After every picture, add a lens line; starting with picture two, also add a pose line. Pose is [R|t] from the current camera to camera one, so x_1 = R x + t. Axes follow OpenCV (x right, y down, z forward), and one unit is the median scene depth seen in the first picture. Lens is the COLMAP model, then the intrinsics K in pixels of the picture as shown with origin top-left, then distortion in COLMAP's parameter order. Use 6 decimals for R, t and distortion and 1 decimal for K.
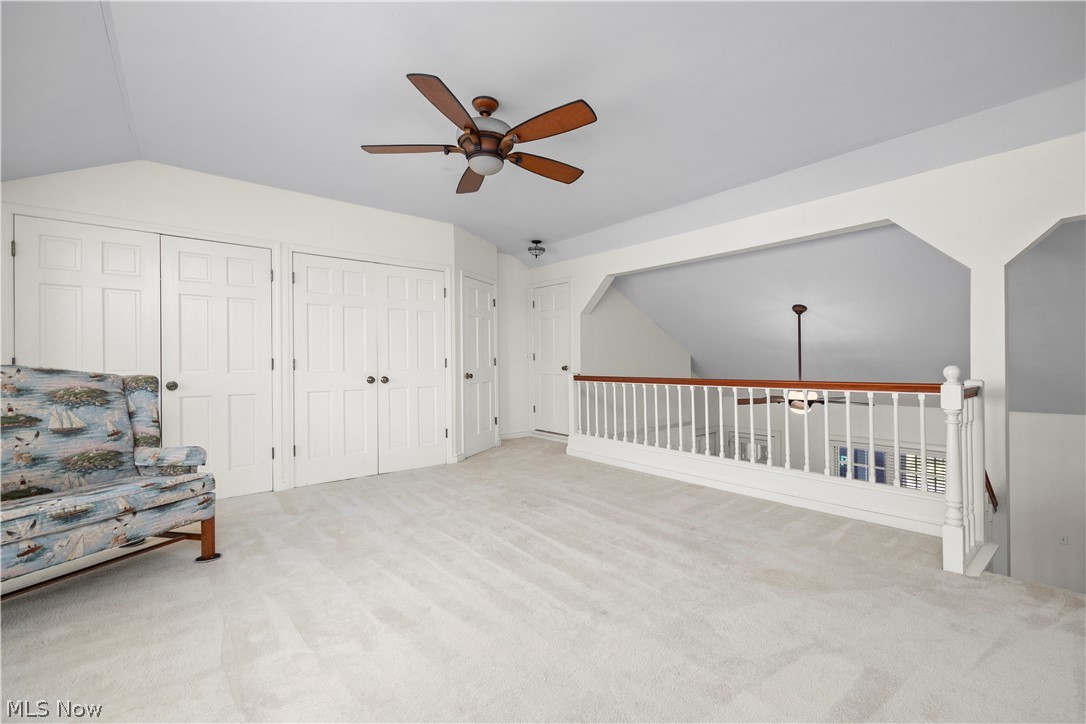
lens RADIAL K [[446.4, 0, 542.1], [0, 446.4, 361.3], [0, 0, 1]] dist [0.002196, -0.000016]
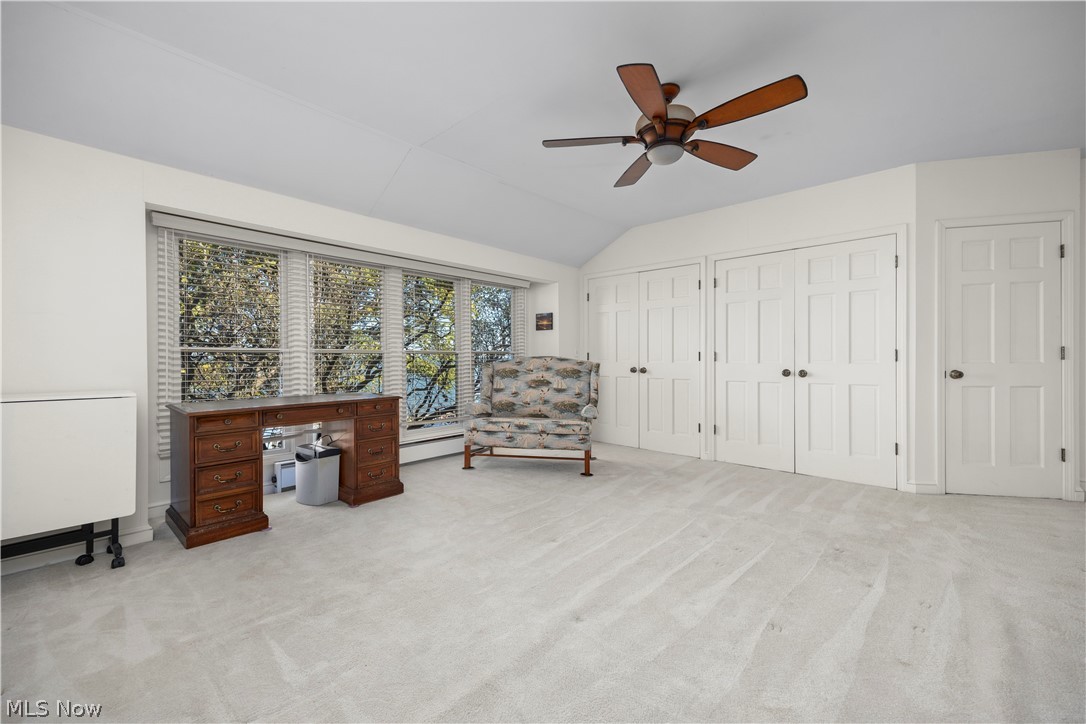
lens RADIAL K [[423.1, 0, 542.3], [0, 423.1, 360.1], [0, 0, 1]] dist [-0.001605, 0.000582]
pose [[0.184509, 0.012965, -0.982745, 0.710288], [0.004804, 0.999889, 0.014093, -0.002428], [0.982819, -0.007321, 0.184426, 0.536480]]
